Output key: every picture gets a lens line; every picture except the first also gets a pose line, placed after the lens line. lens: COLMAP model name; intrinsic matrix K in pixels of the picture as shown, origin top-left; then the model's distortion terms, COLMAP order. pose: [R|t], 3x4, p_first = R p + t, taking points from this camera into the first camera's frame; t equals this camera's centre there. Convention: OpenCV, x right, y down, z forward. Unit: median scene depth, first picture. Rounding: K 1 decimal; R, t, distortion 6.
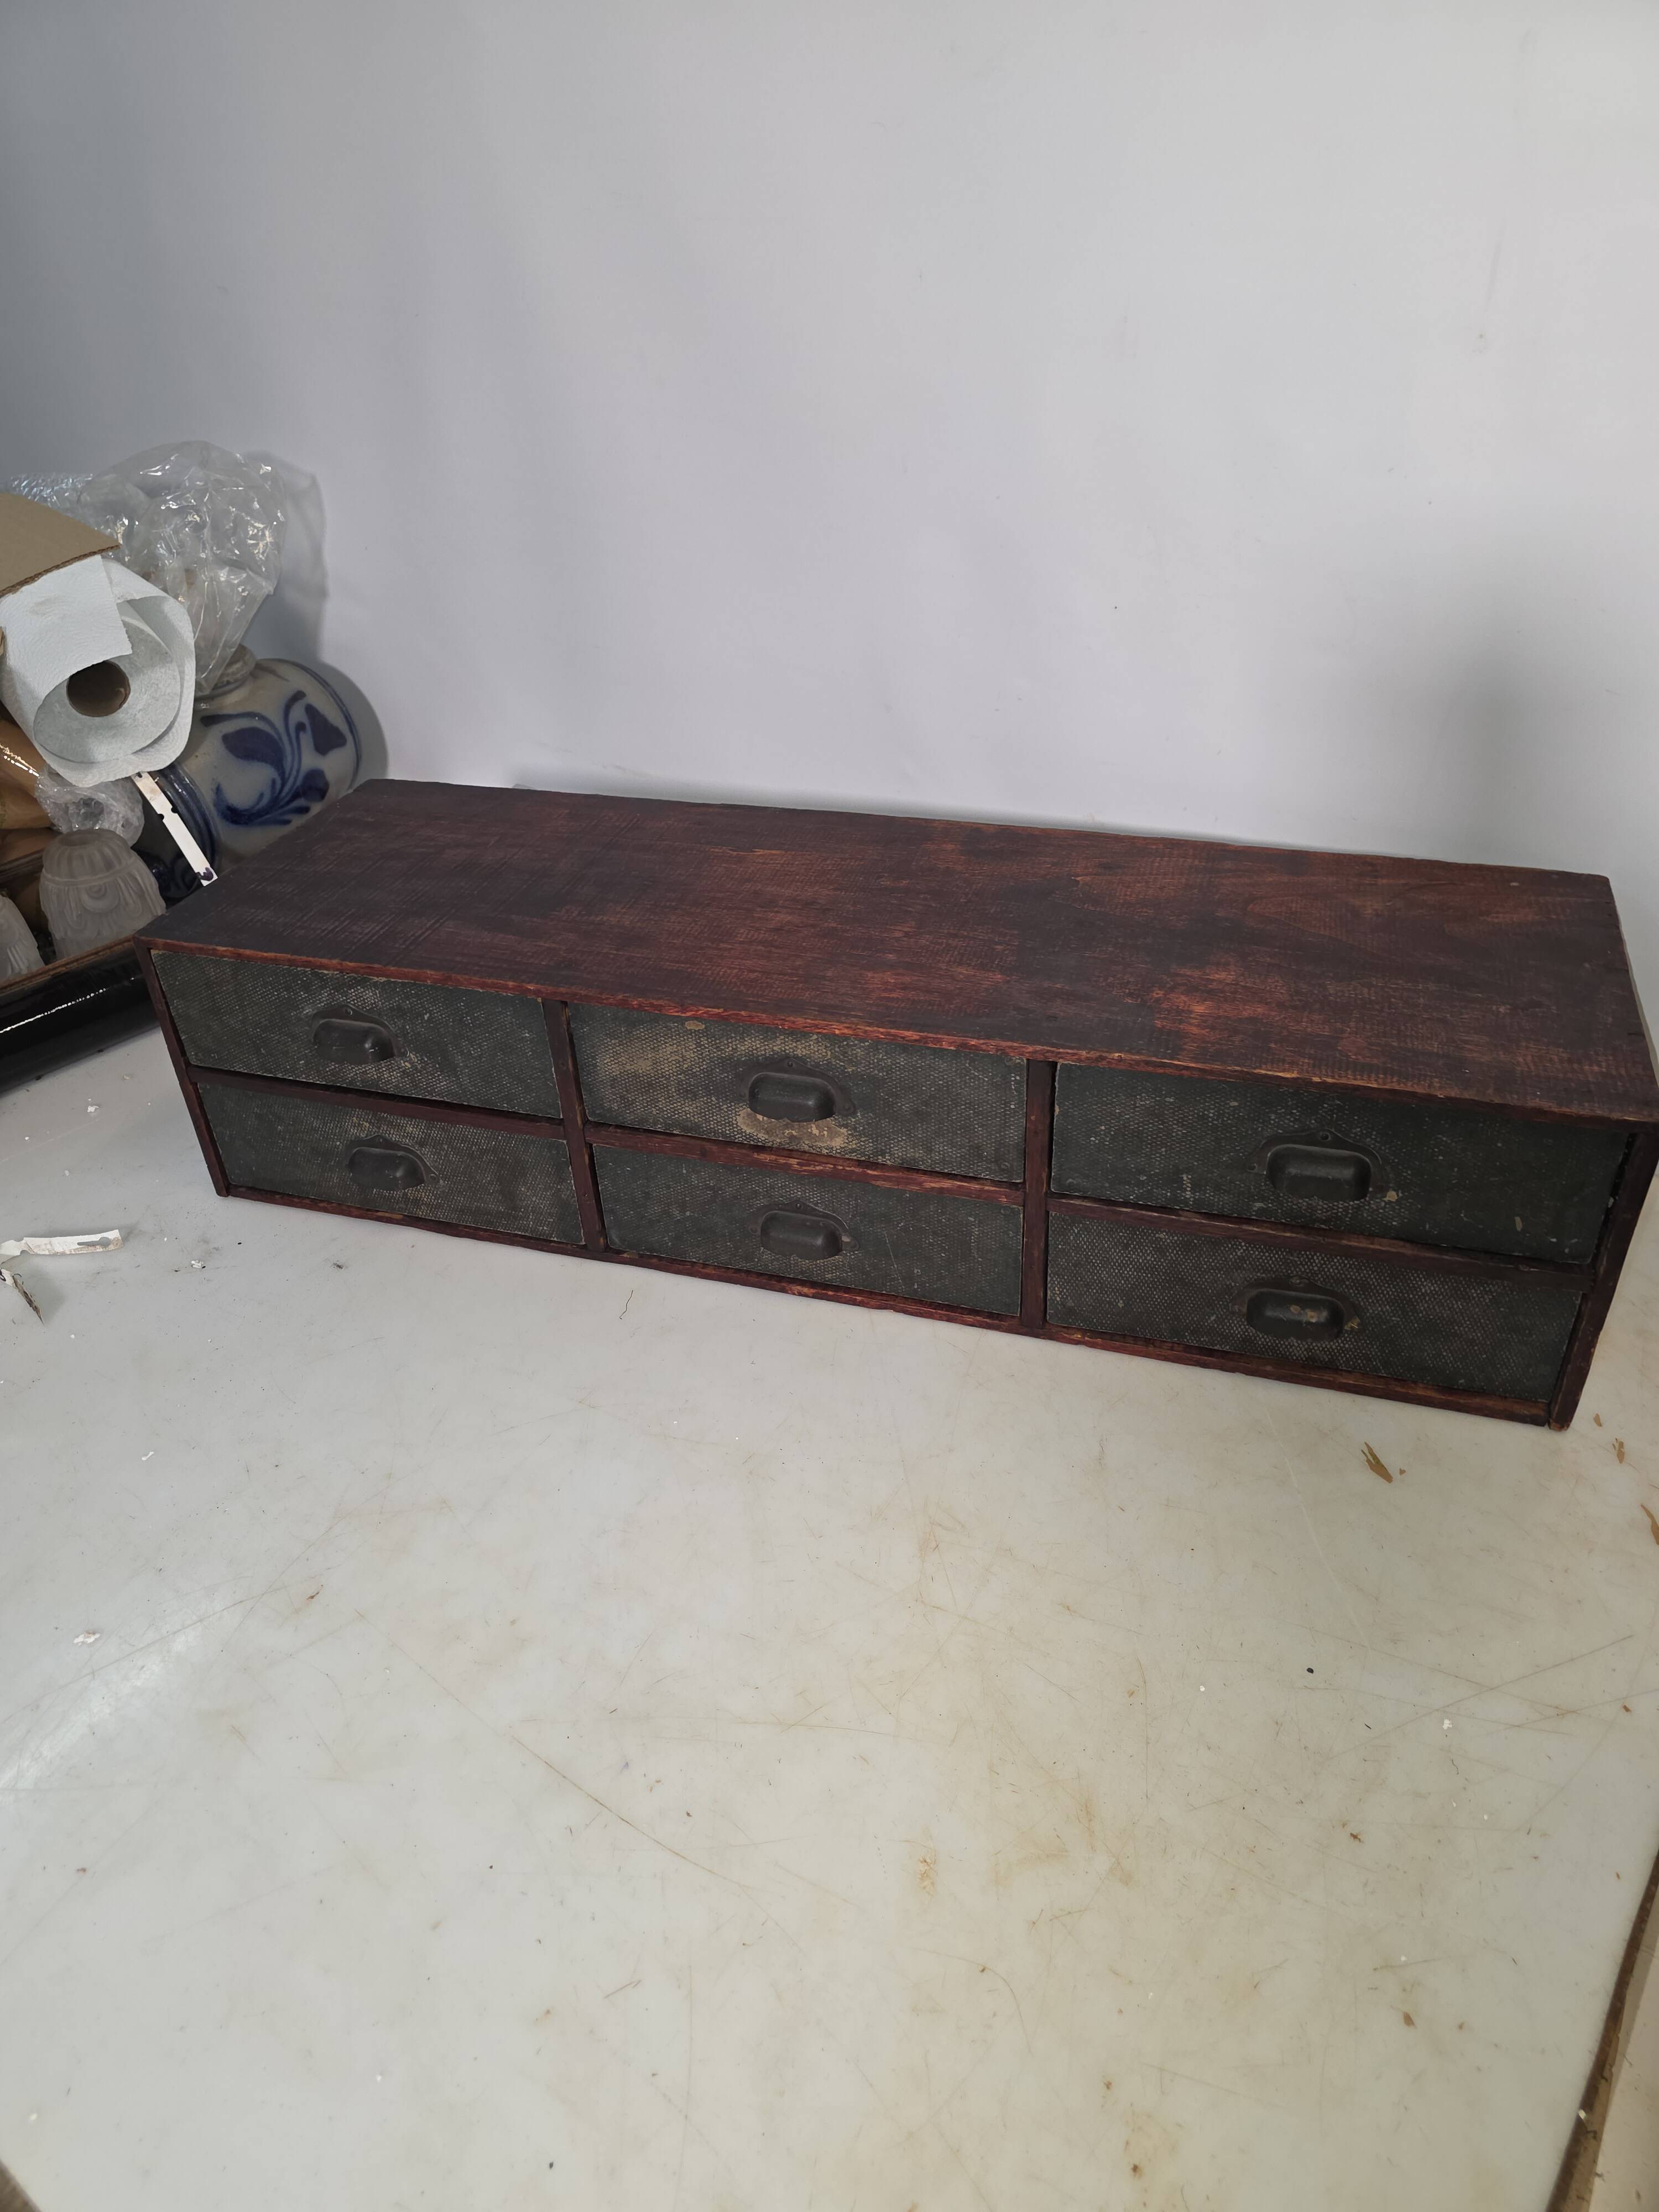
lens RADIAL K [[1566.2, 0, 794.6], [0, 1566.2, 1151.6], [0, 0, 1]] dist [0.057178, -0.068216]
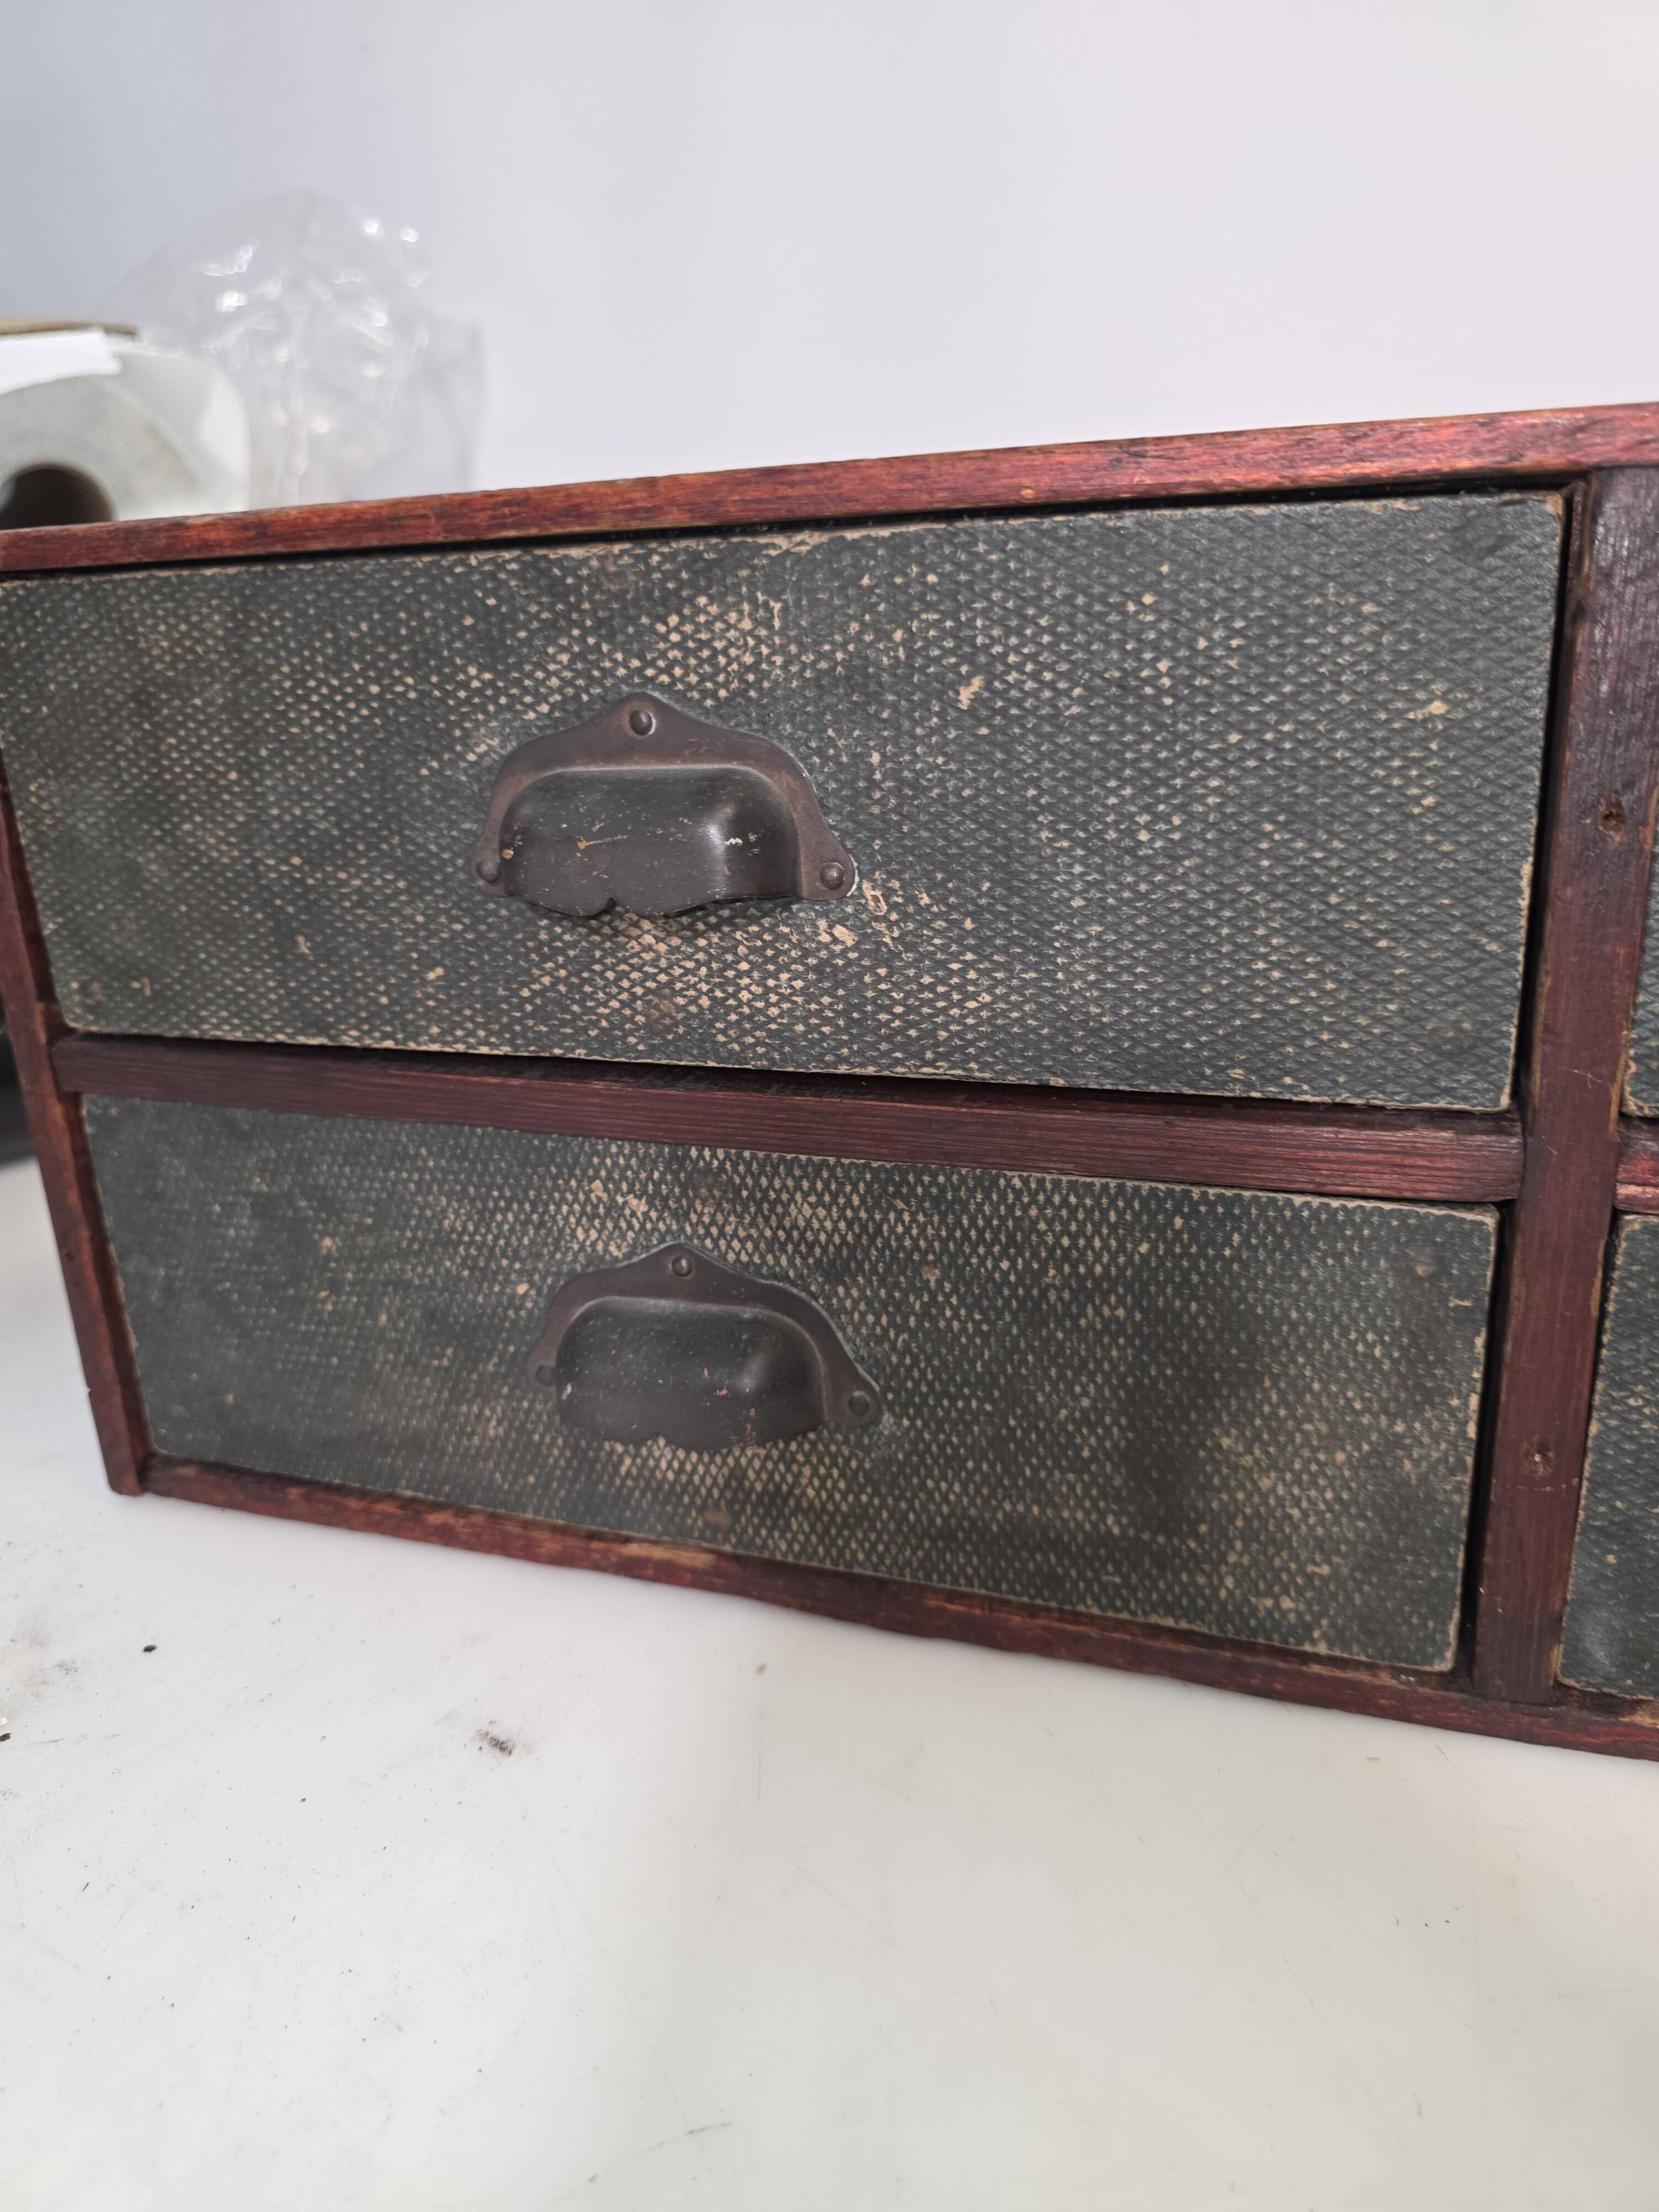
lens RADIAL K [[1559.2, 0, 786.1], [0, 1559.2, 1111.9], [0, 0, 1]] dist [0.024266, -0.010728]
pose [[0.999724, 0.010366, -0.021104, -0.265275], [-0.015935, 0.958702, -0.283967, 0.050812], [0.017288, 0.284225, 0.958602, 0.804306]]
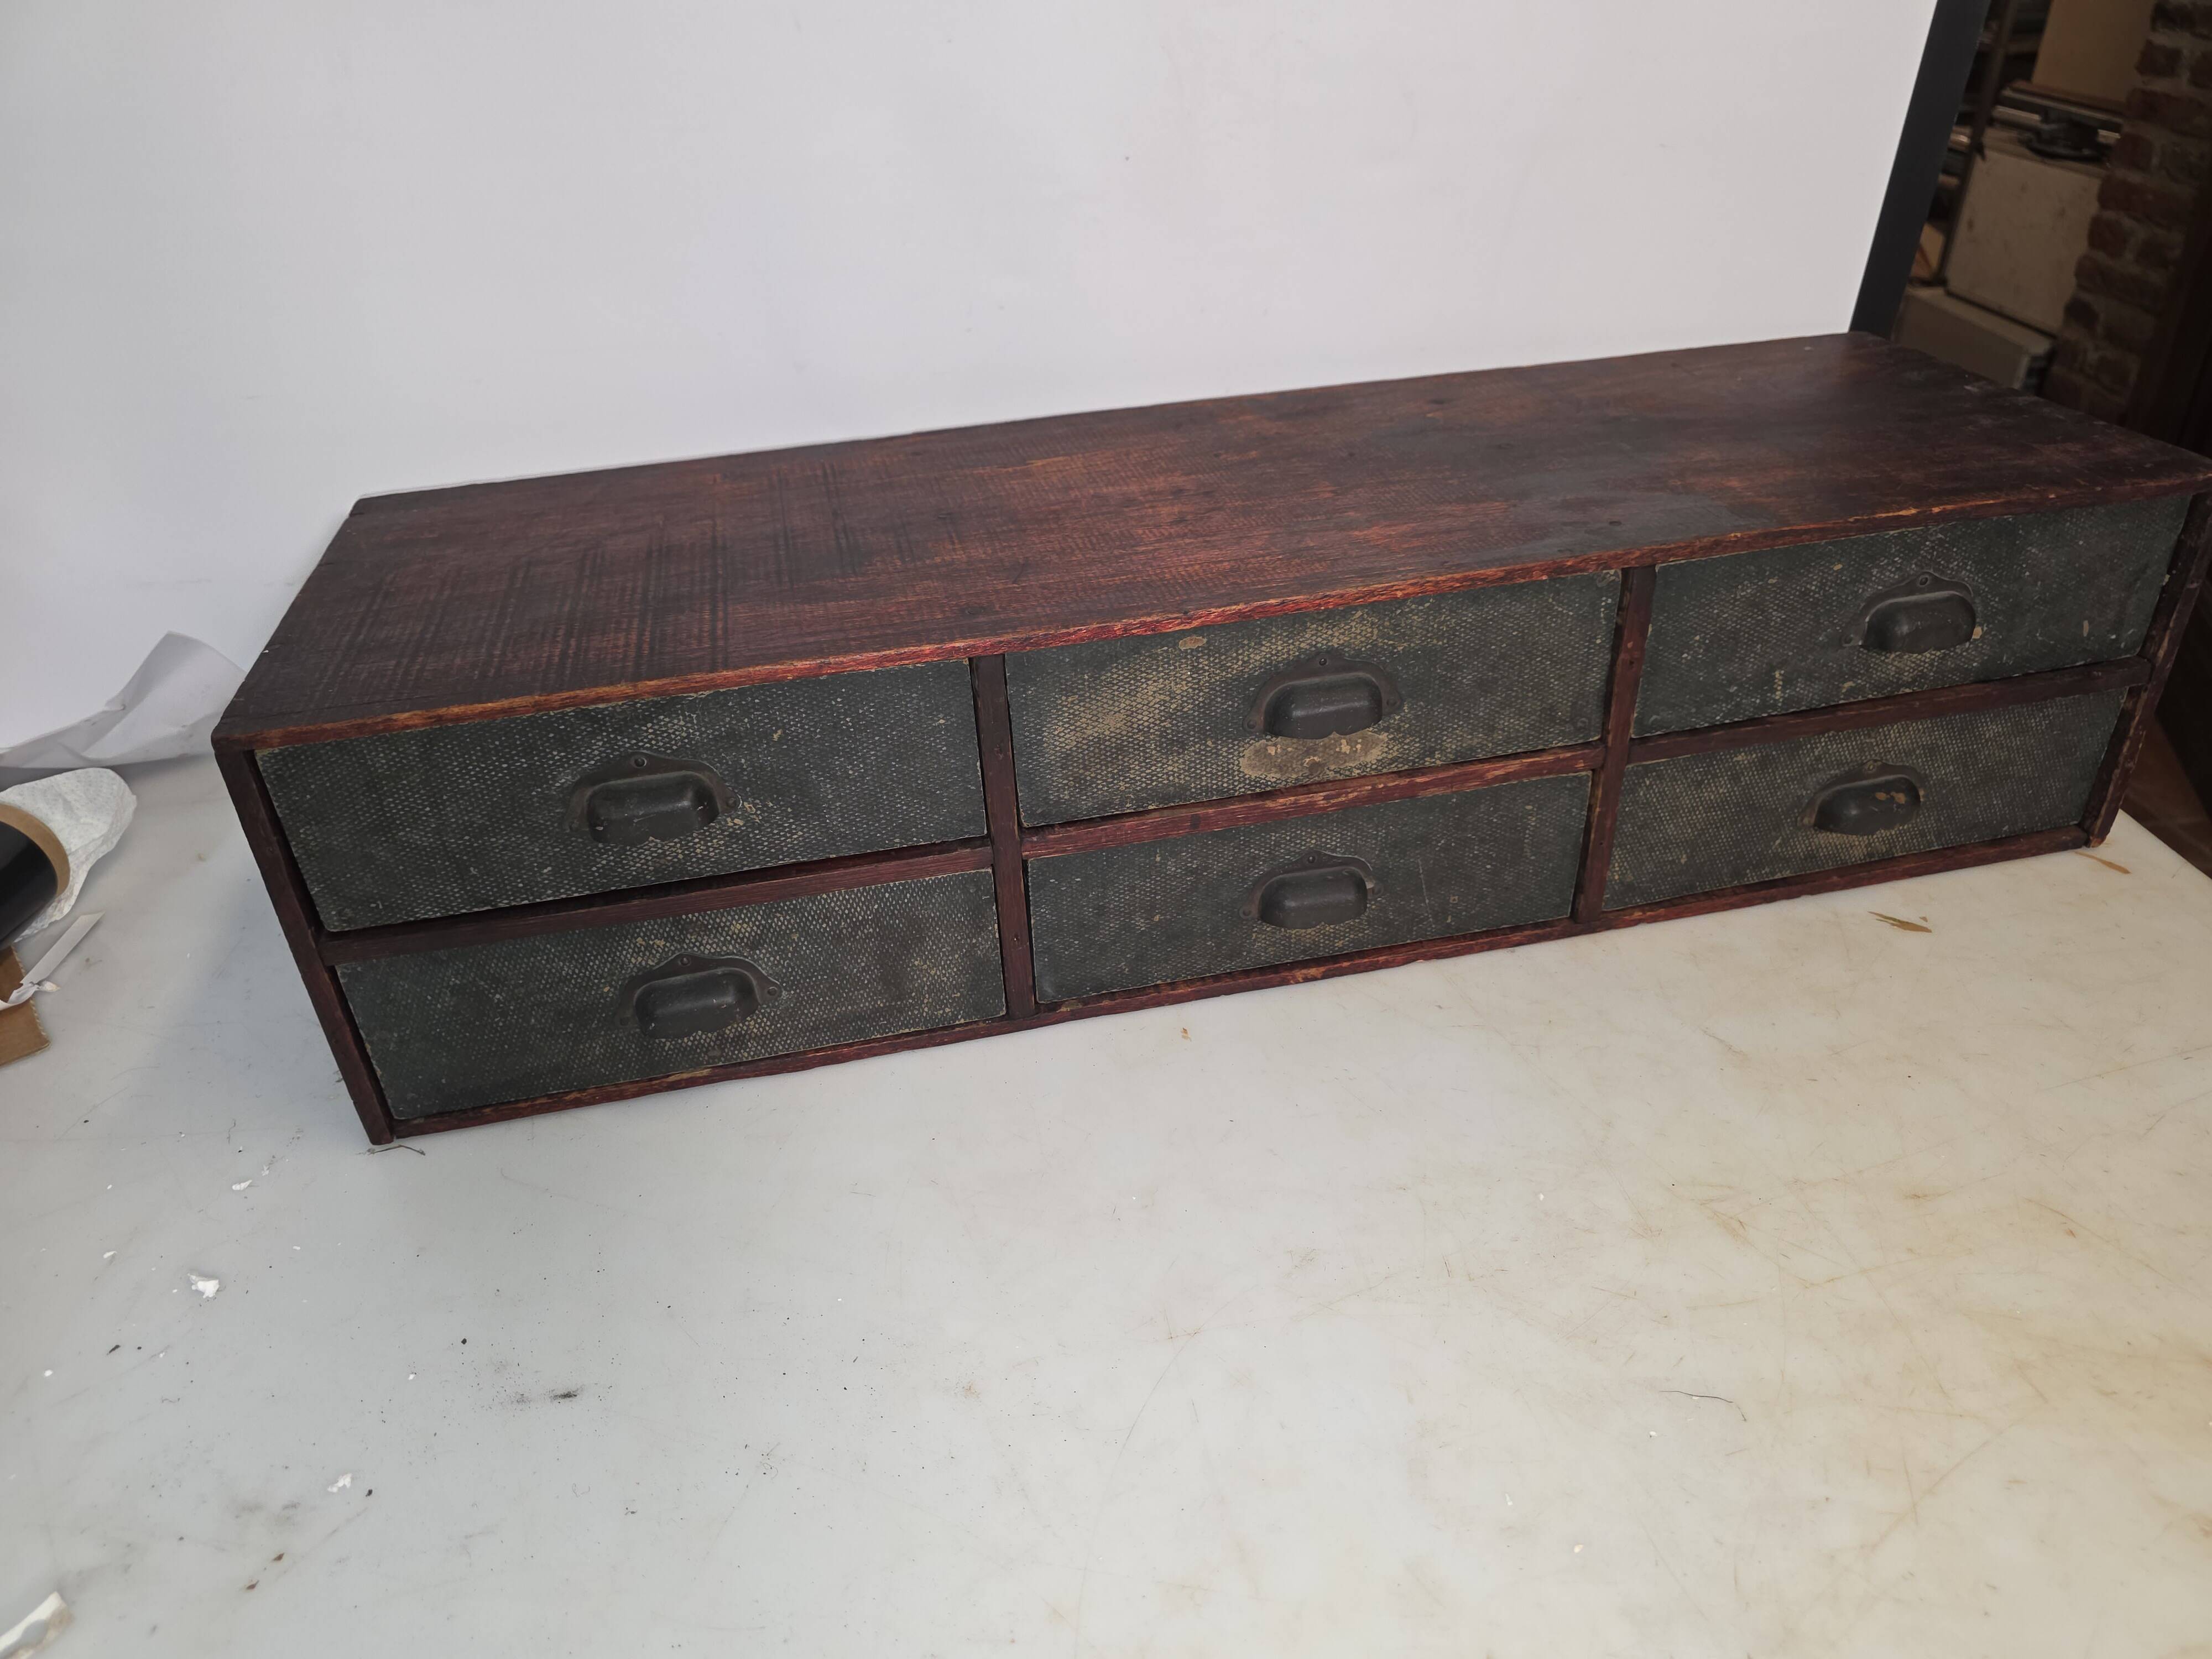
lens RADIAL K [[1566.2, 0, 1119.1], [0, 1566.2, 869.6], [0, 0, 1]] dist [0.057178, -0.068216]
pose [[0.853535, -0.265537, 0.448295, -0.438114], [0.292897, 0.956105, 0.008663, 0.004878], [-0.430917, 0.123910, 0.893844, 0.358668]]
